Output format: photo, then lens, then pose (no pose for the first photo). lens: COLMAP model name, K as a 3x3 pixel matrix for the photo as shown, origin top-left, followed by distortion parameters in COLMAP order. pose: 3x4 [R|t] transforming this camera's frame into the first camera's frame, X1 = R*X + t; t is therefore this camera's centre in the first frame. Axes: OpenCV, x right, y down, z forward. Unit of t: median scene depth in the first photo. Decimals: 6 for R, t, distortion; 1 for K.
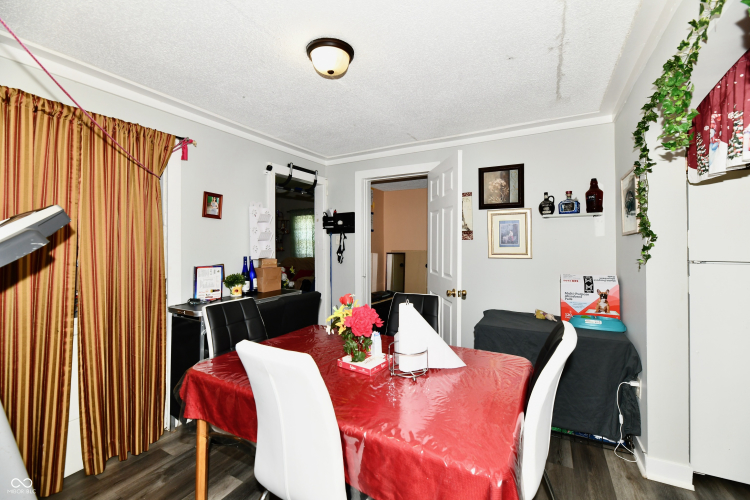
lens RADIAL K [[308.5, 0, 377.2], [0, 308.5, 244.1], [0, 0, 1]] dist [-0.004649, -0.002228]
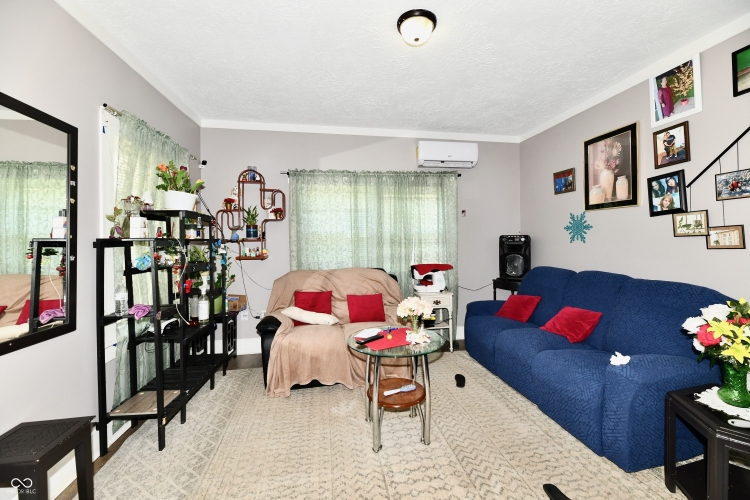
lens RADIAL K [[308.5, 0, 379.8], [0, 308.5, 241.1], [0, 0, 1]] dist [-0.004649, -0.002228]
pose [[0.780970, -0.005931, 0.624540, -1.539471], [0.008550, 0.999963, -0.001195, -0.000391], [-0.624509, 0.006273, 0.780992, 1.797563]]
